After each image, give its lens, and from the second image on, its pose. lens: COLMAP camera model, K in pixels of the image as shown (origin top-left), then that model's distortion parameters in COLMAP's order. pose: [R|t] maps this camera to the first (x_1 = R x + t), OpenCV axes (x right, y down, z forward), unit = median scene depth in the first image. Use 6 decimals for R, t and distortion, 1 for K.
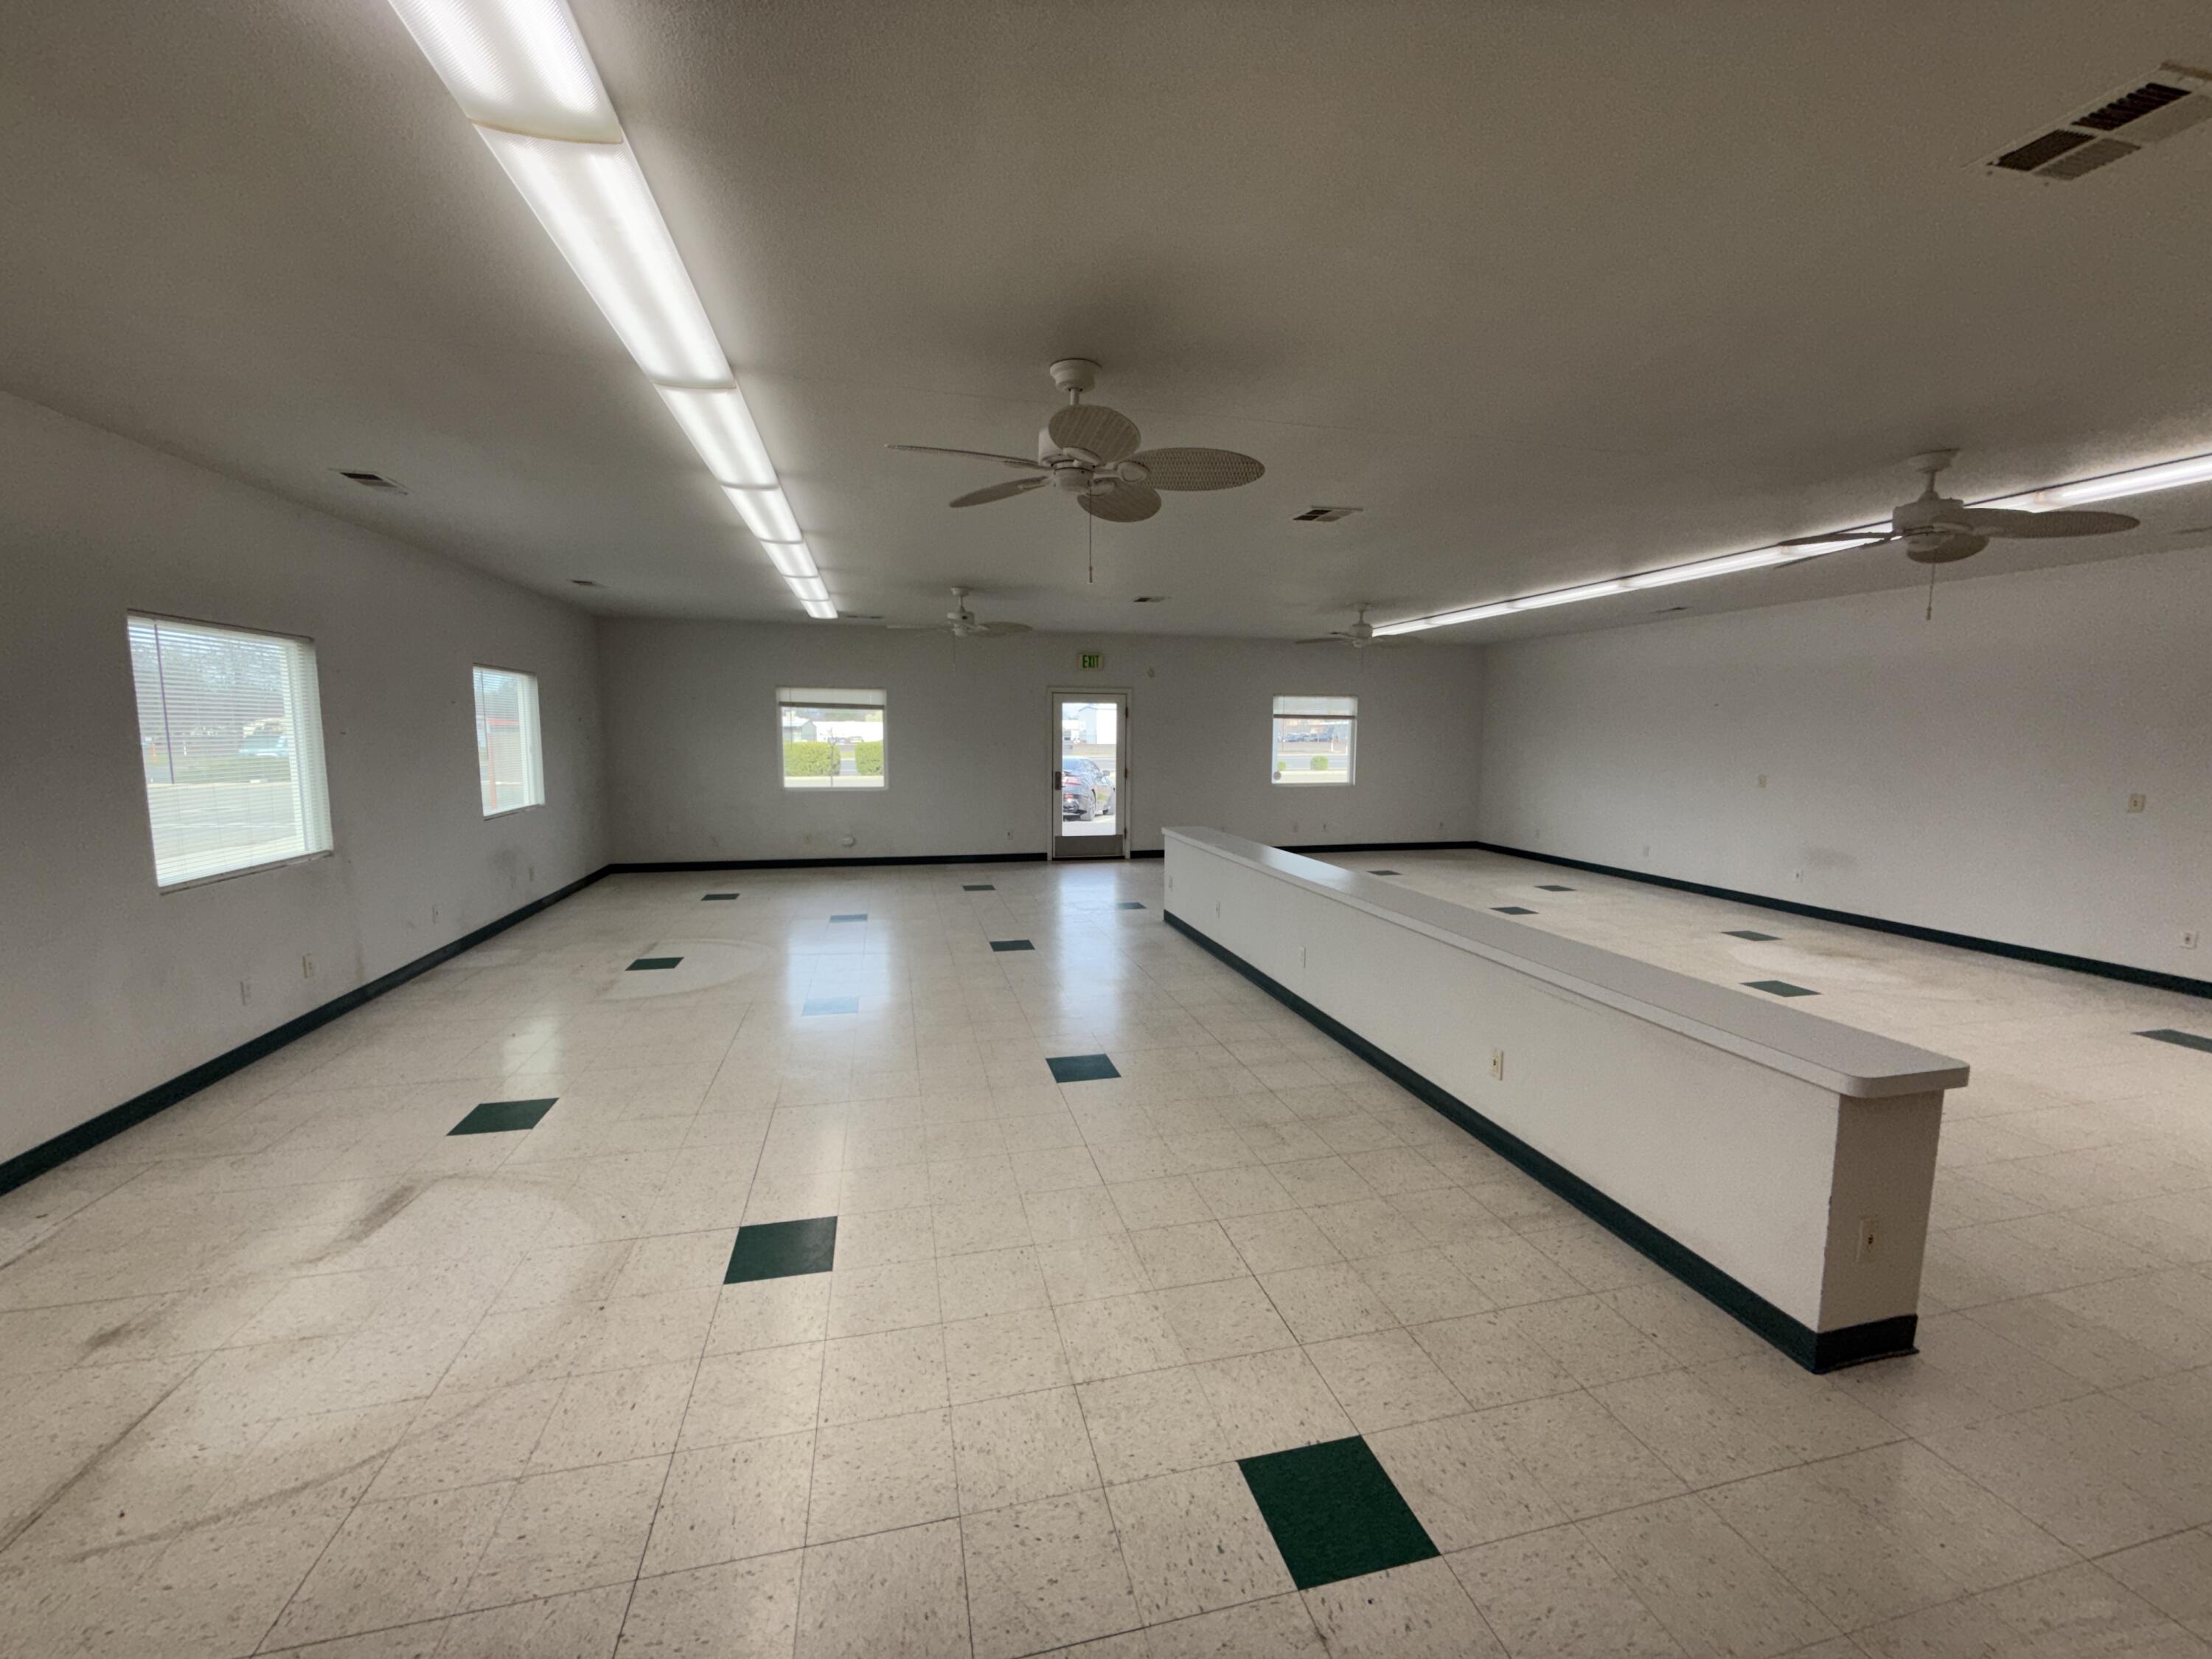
lens RADIAL K [[875.9, 0, 1114.5], [0, 875.9, 826.6], [0, 0, 1]] dist [-0.001408, 0.000812]
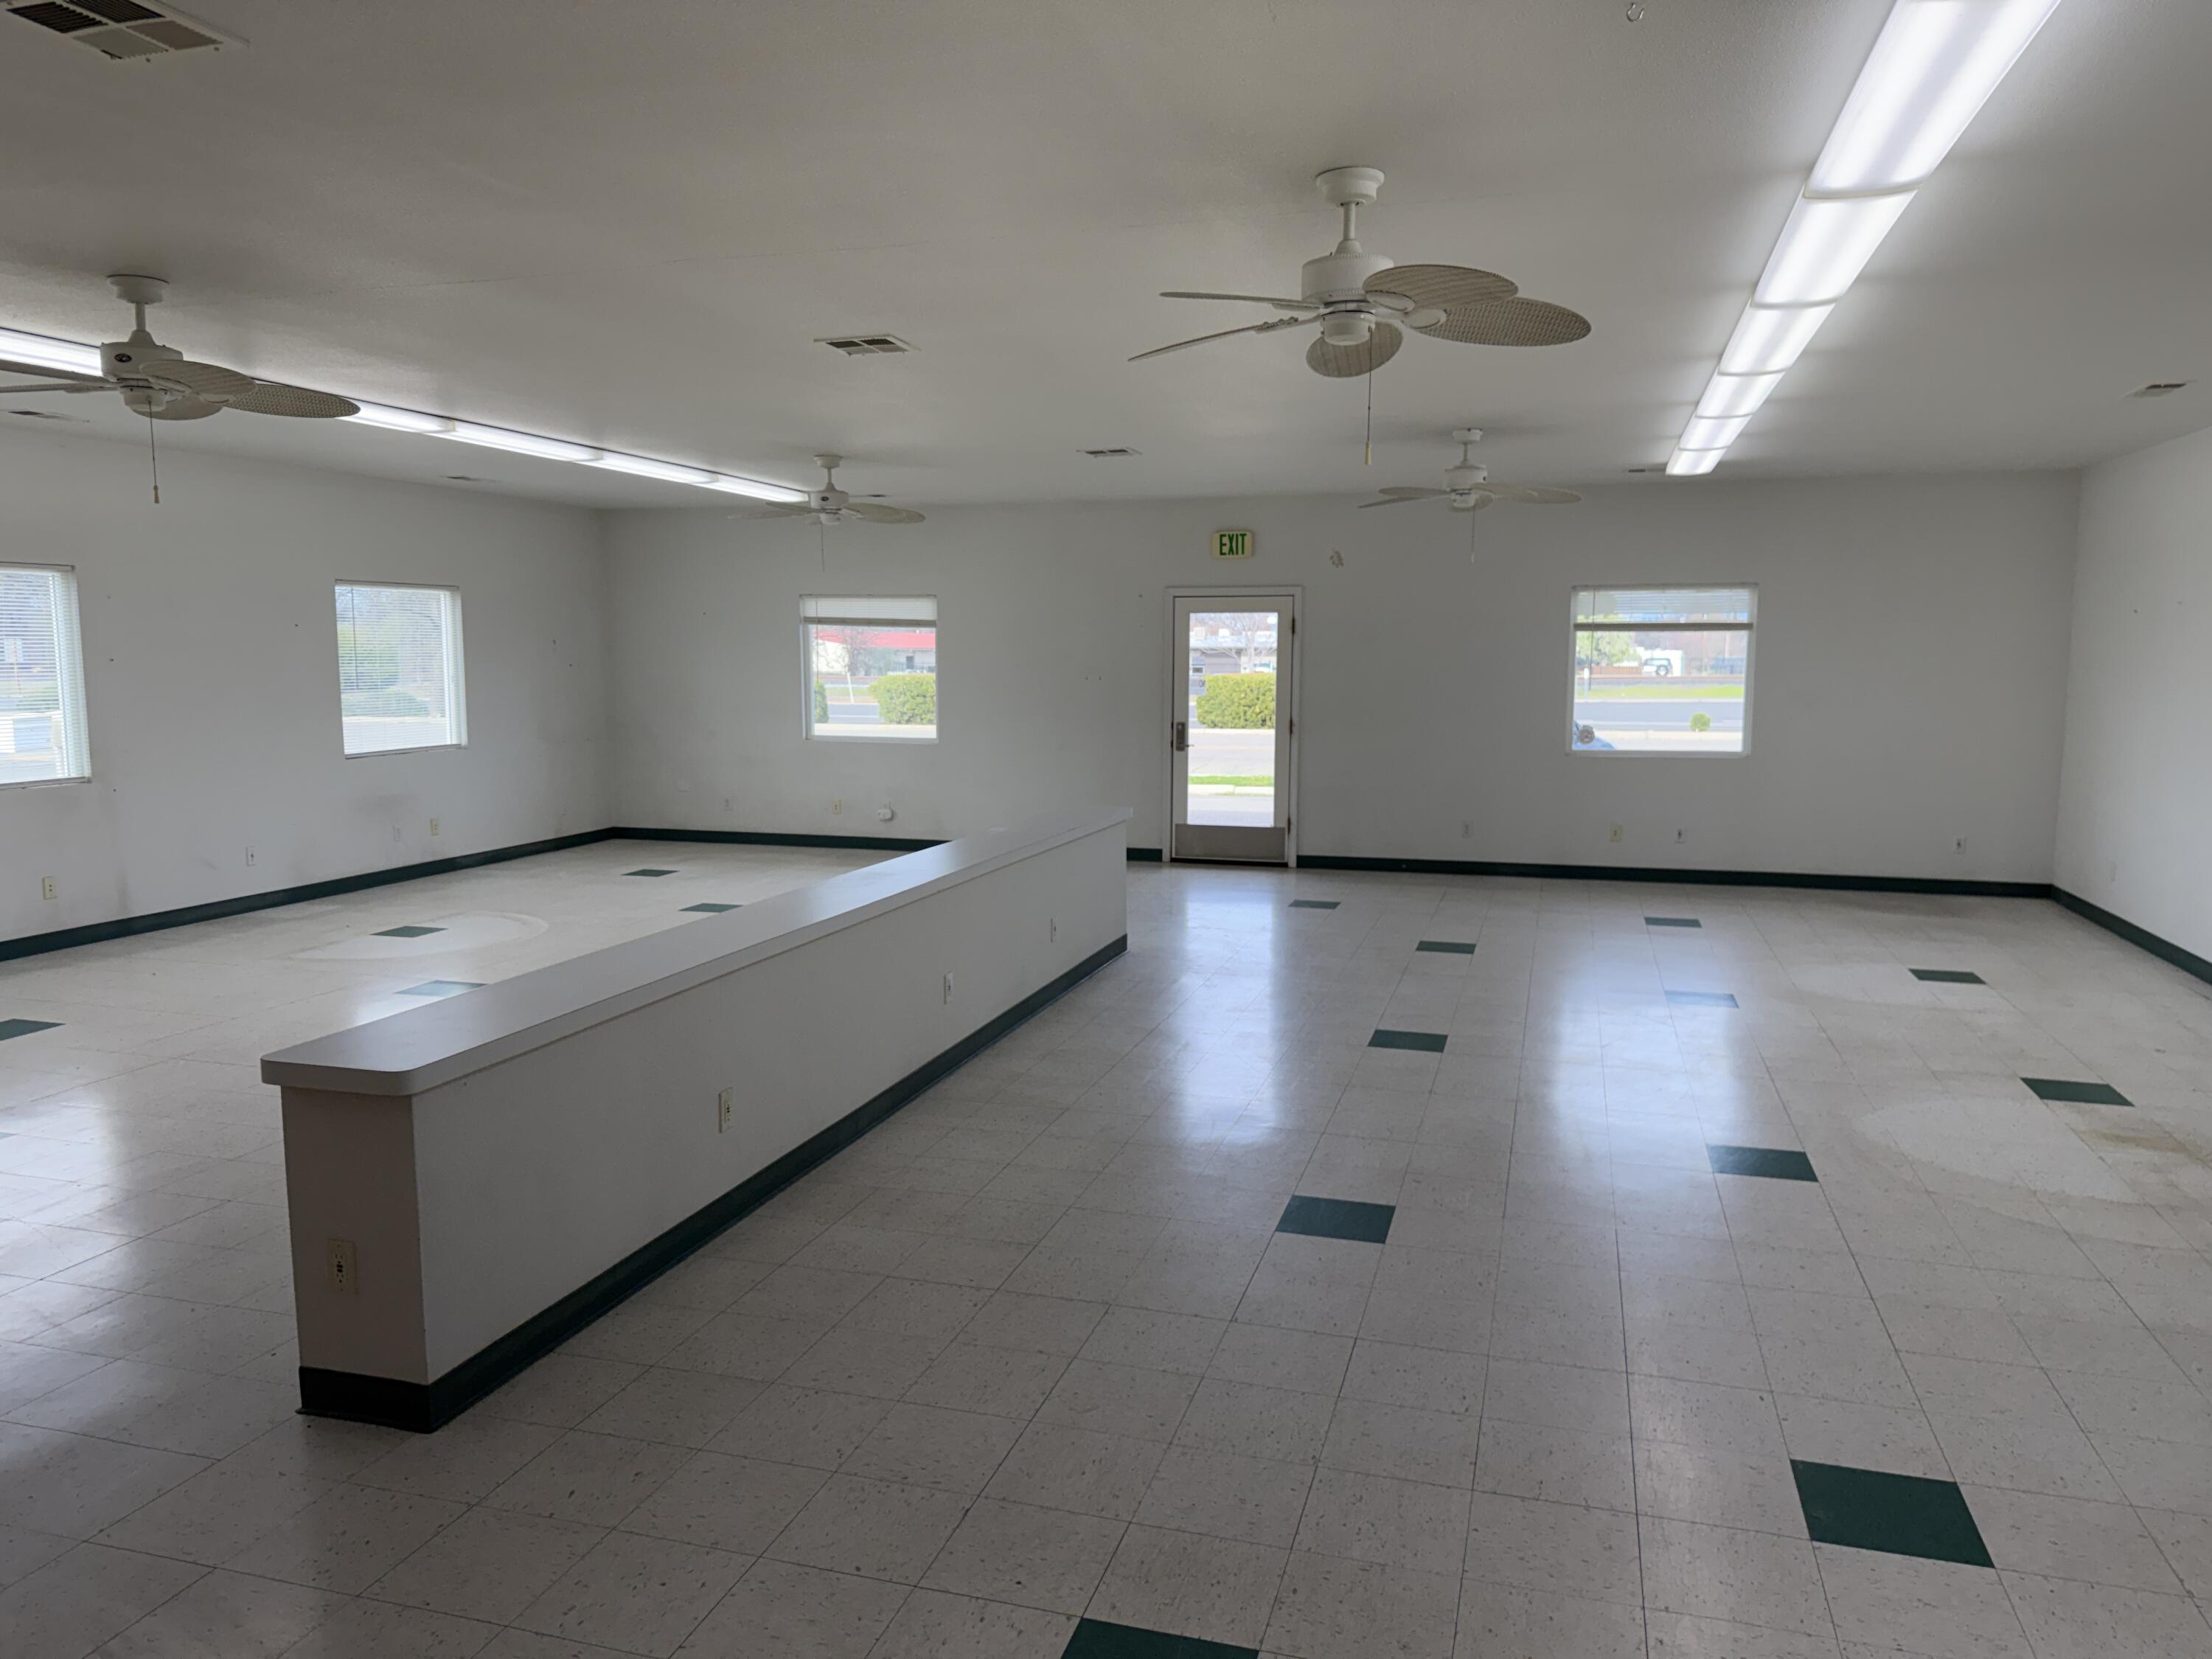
lens RADIAL K [[1550.4, 0, 1127.7], [0, 1550.4, 840.3], [0, 0, 1]] dist [0.051674, -0.056151]
pose [[0.864907, 0.055461, -0.498858, 0.460132], [-0.050724, 0.998446, 0.023058, -0.001067], [0.499362, 0.005361, 0.866377, 0.013958]]
